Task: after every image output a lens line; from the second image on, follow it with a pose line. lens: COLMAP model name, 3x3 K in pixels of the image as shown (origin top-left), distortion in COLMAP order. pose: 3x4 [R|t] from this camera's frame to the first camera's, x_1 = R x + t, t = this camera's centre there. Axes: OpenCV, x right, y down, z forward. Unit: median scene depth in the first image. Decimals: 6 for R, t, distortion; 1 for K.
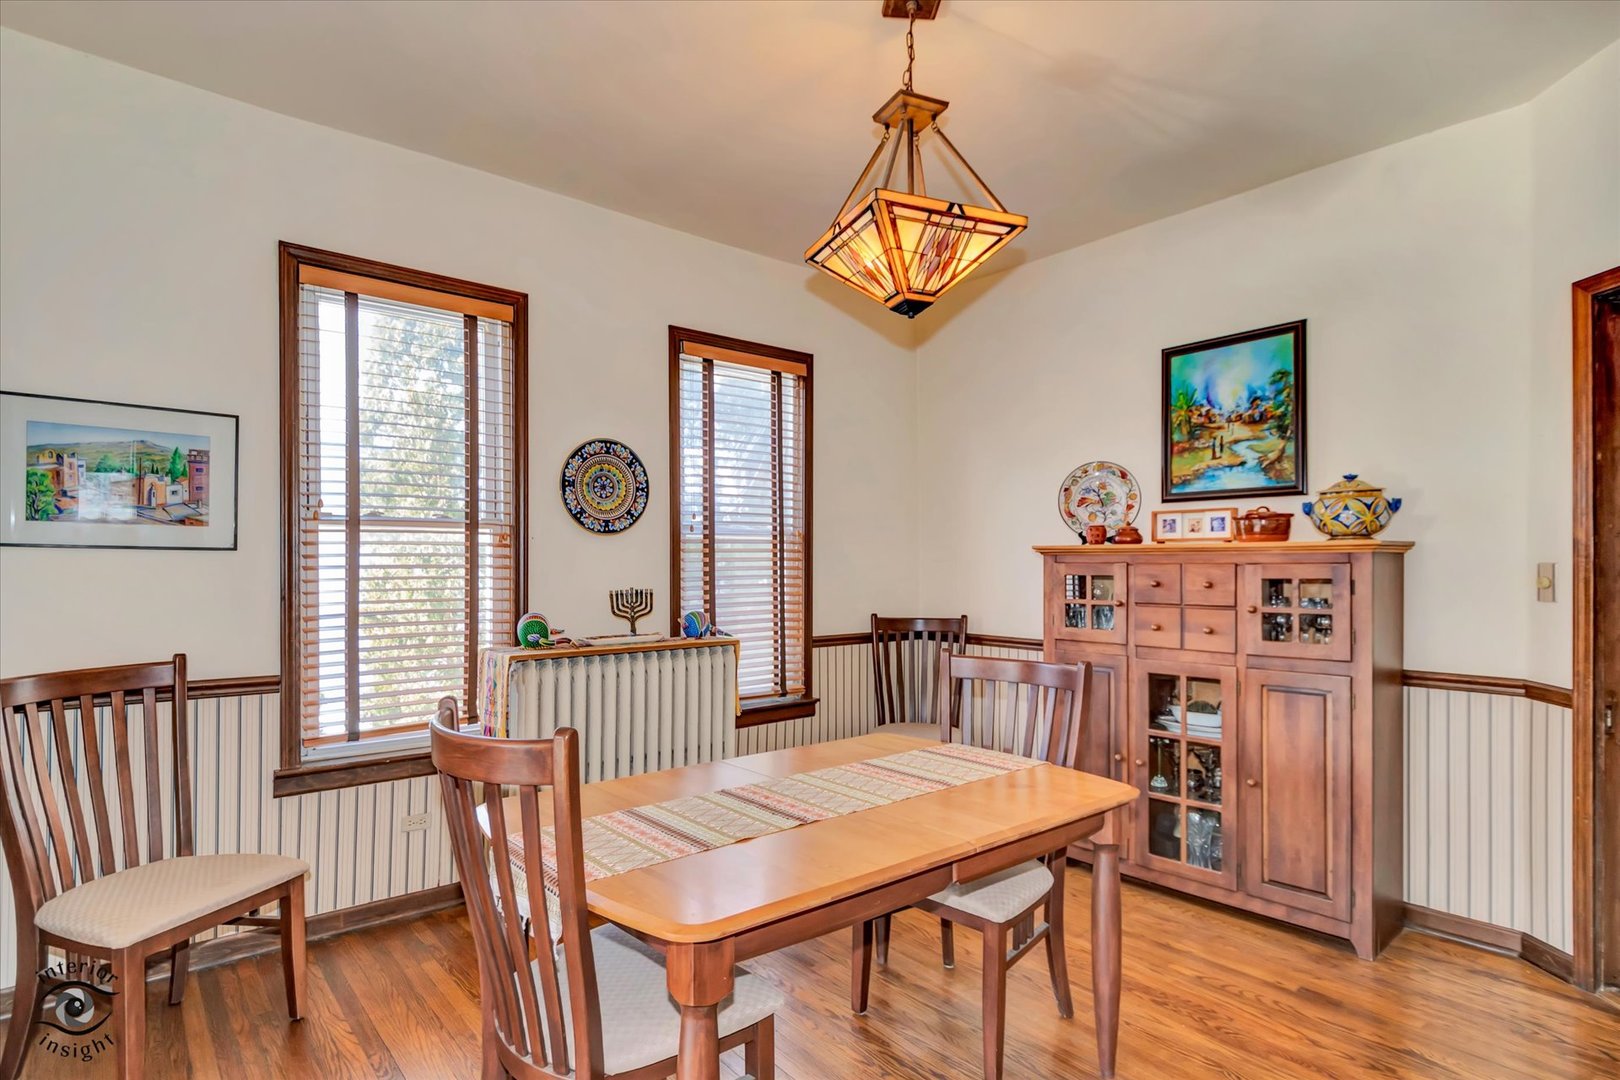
lens RADIAL K [[838.1, 0, 804.8], [0, 838.1, 563.7], [0, 0, 1]] dist [0.015416, -0.000715]
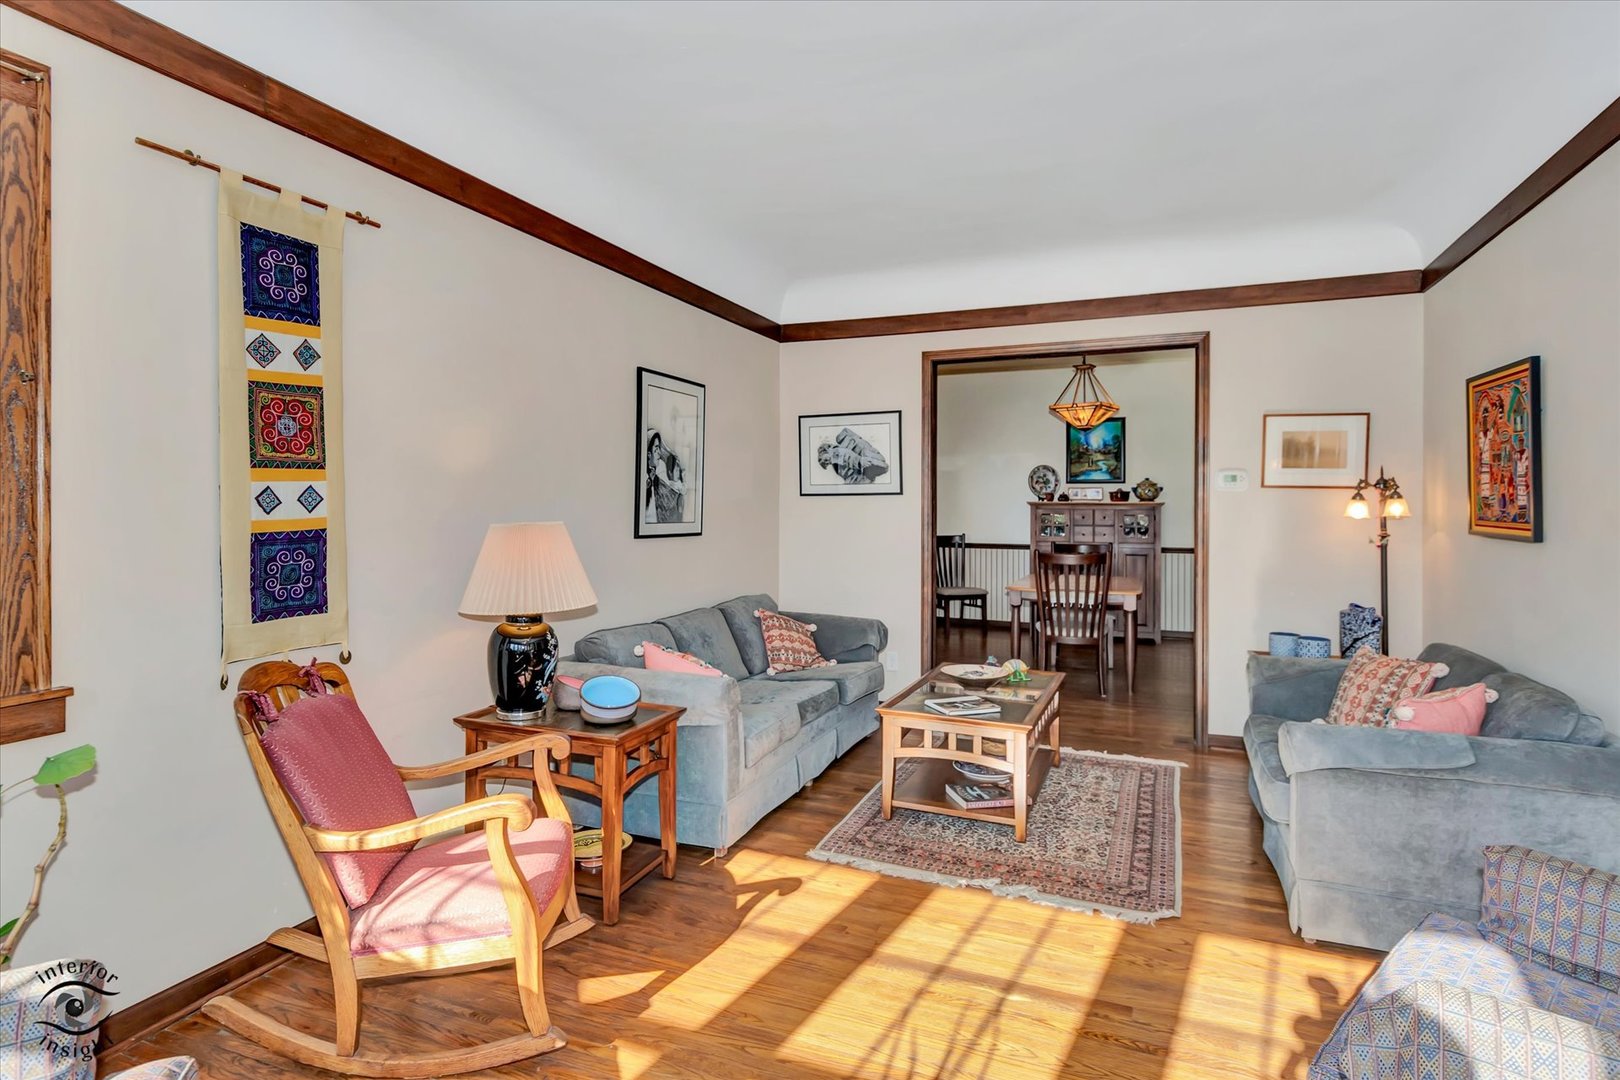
lens RADIAL K [[844.1, 0, 793.0], [0, 844.1, 500.0], [0, 0, 1]] dist [-0.000996, -0.000771]
pose [[0.891025, 0.003326, 0.453942, -1.464237], [-0.002238, 0.999993, -0.002935, -0.018010], [-0.453948, 0.001599, 0.891027, -0.846698]]
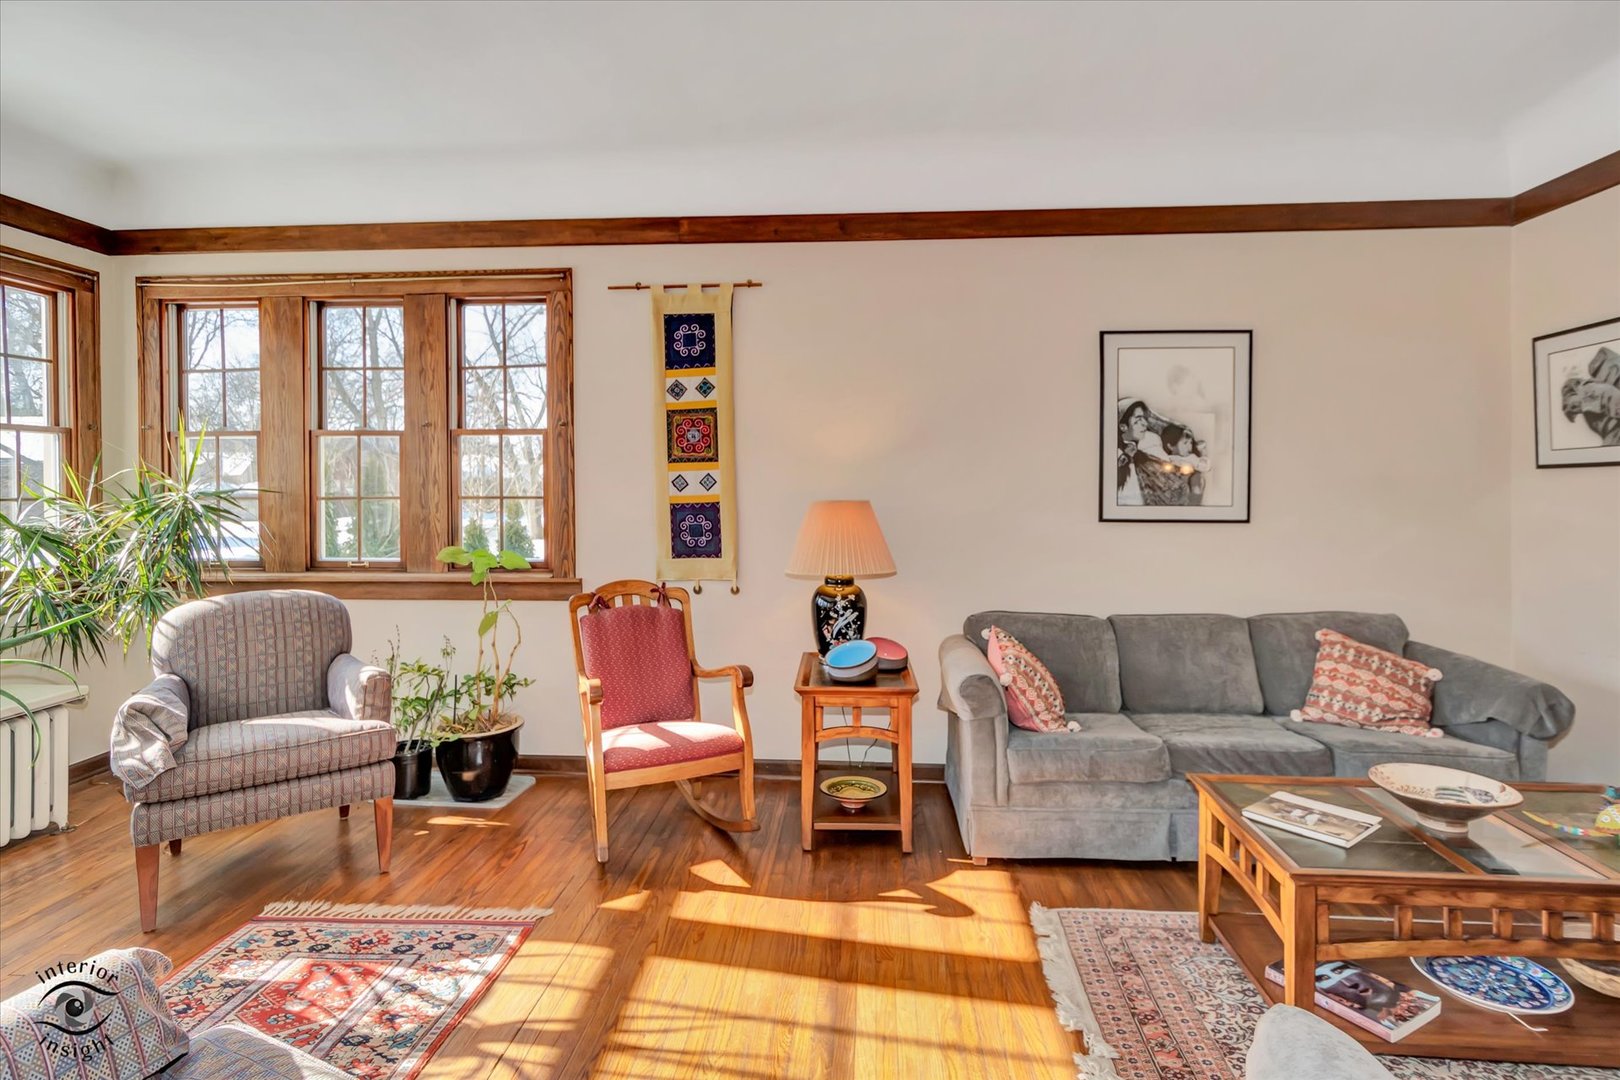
lens RADIAL K [[852.8, 0, 814.2], [0, 852.8, 490.0], [0, 0, 1]] dist [0.003049, -0.001749]
pose [[0.721267, -0.000361, -0.692657, -0.624313], [0.004831, 0.999978, 0.004508, -0.013954], [0.692640, -0.006598, 0.721253, -0.719753]]
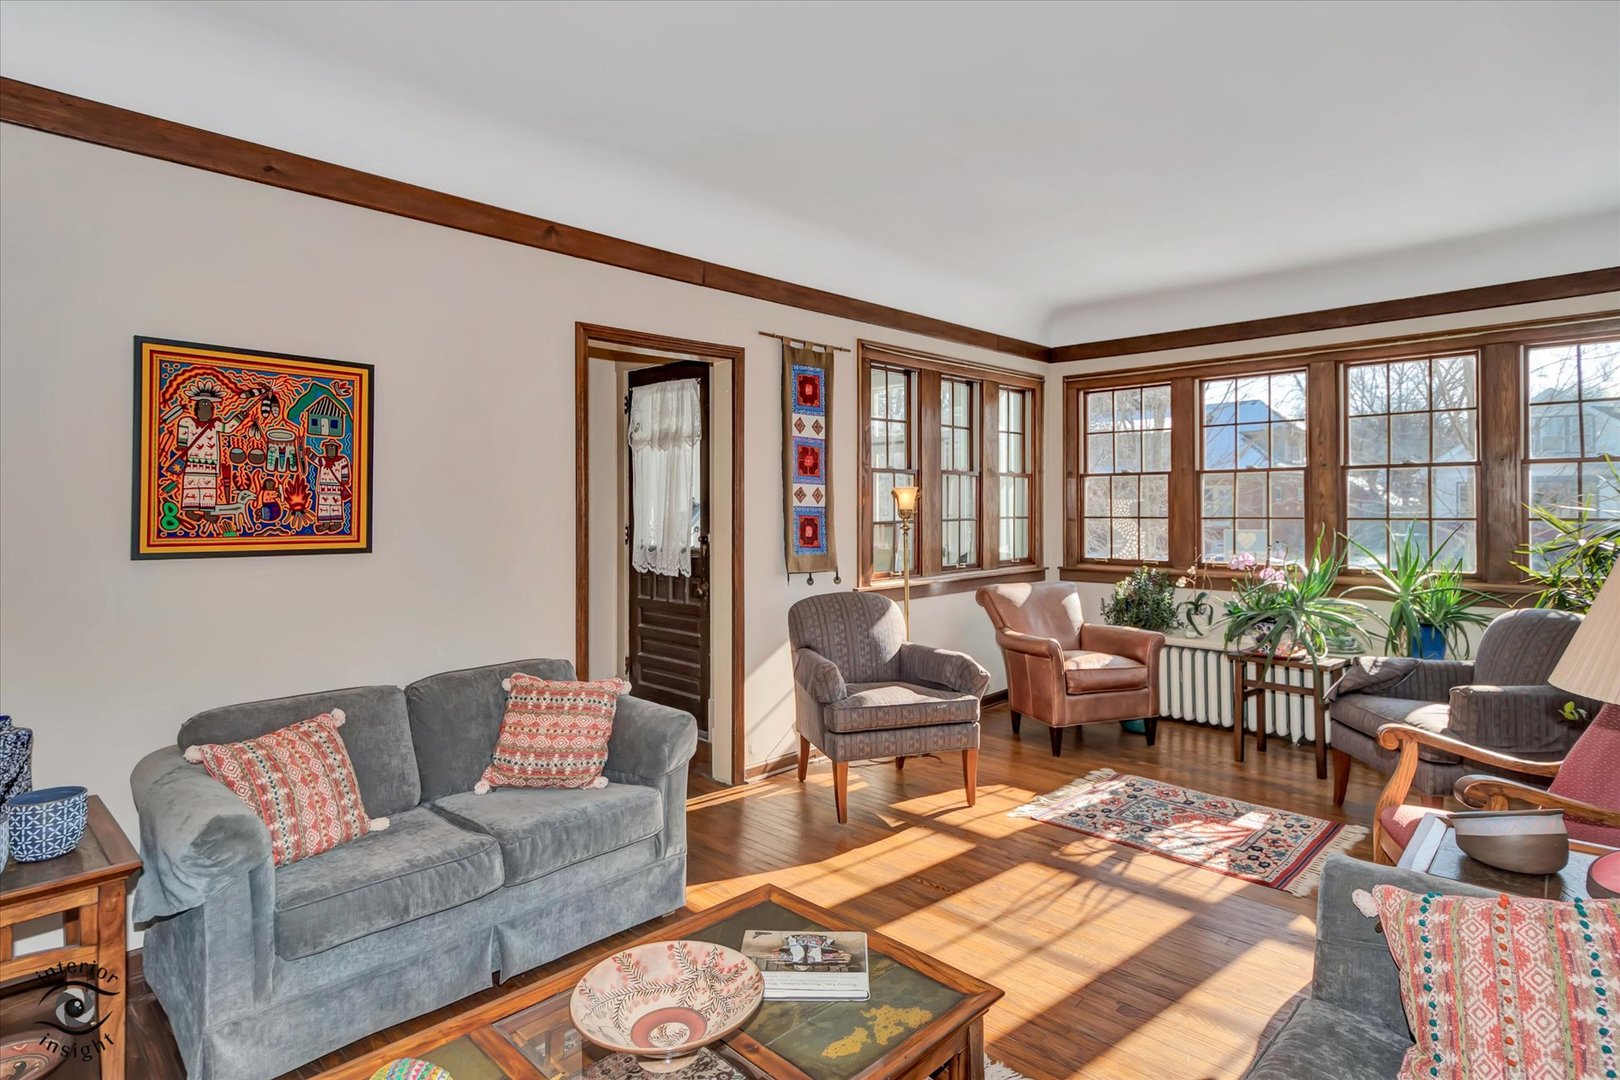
lens RADIAL K [[840.7, 0, 806.2], [0, 840.7, 500.2], [0, 0, 1]] dist [0.002939, 0.000005]
pose [[-0.995096, 0.002129, -0.098887, -0.752475], [0.002959, 0.999962, -0.008250, -0.024290], [0.098865, -0.008502, -0.995064, 0.465728]]
